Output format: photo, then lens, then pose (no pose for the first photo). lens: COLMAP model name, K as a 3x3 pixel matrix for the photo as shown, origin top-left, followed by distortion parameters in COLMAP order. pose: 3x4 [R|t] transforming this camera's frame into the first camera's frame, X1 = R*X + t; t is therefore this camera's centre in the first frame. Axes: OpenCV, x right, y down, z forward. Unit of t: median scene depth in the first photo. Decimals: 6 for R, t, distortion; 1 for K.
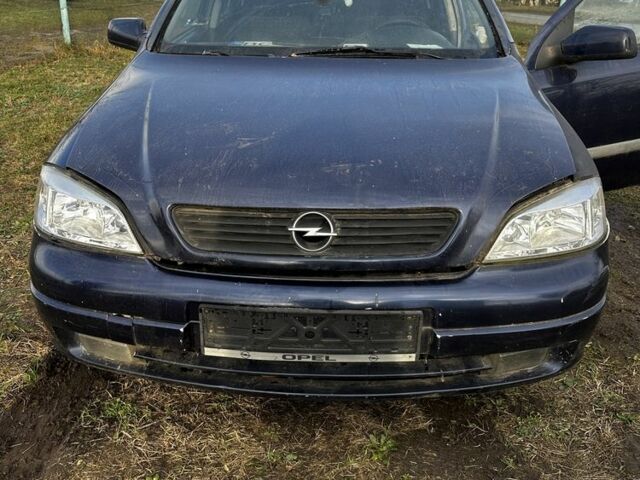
lens RADIAL K [[609.5, 0, 320.0], [0, 609.5, 240.0], [0, 0, 1]] dist [0.184317, -0.392282]
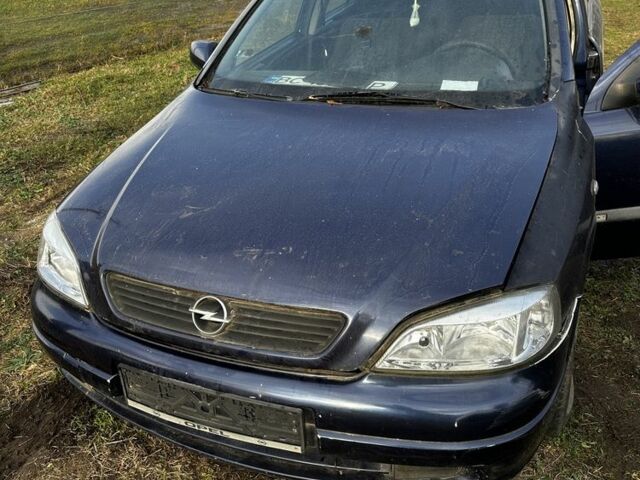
lens RADIAL K [[609.5, 0, 320.0], [0, 609.5, 240.0], [0, 0, 1]] dist [0.184317, -0.392282]
pose [[0.934855, 0.111653, -0.337016, 0.489394], [-0.081945, 0.991489, 0.101171, -0.255286], [0.345443, -0.066963, 0.936048, 0.088770]]
